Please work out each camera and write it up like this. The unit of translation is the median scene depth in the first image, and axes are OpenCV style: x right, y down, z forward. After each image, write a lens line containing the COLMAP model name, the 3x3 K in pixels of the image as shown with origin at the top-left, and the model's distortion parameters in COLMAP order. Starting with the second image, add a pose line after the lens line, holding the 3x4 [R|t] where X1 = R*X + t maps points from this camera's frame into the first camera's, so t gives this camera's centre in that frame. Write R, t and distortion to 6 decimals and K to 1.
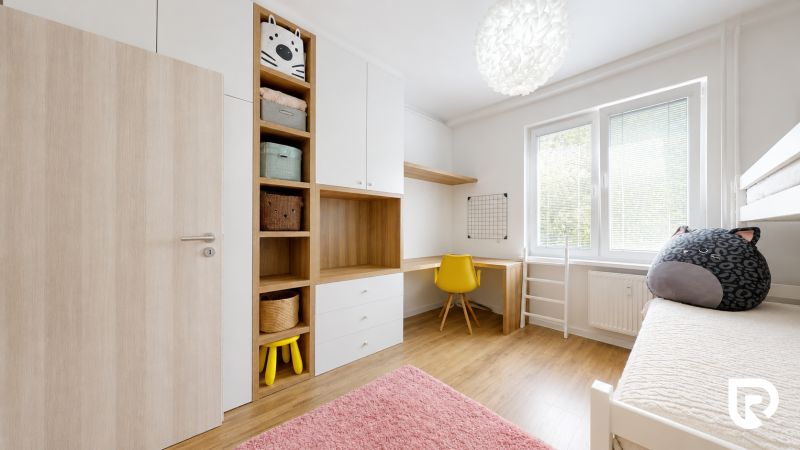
lens RADIAL K [[252.7, 0, 400.1], [0, 252.7, 226.1], [0, 0, 1]] dist [0.000028, 0.000080]
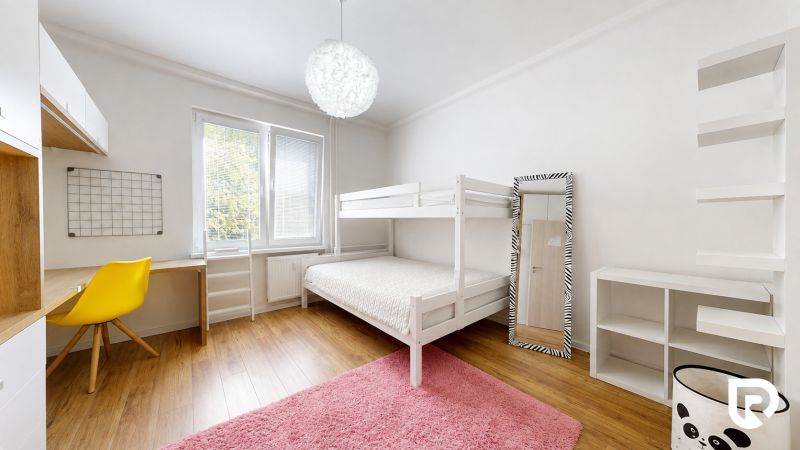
lens RADIAL K [[252.7, 0, 400.1], [0, 252.7, 226.1], [0, 0, 1]] dist [0.000028, 0.000080]
pose [[0.059091, -0.011687, 0.998184, -0.407421], [-0.015956, 0.999793, 0.012650, 0.003240], [-0.998125, -0.016674, 0.058893, 0.280768]]
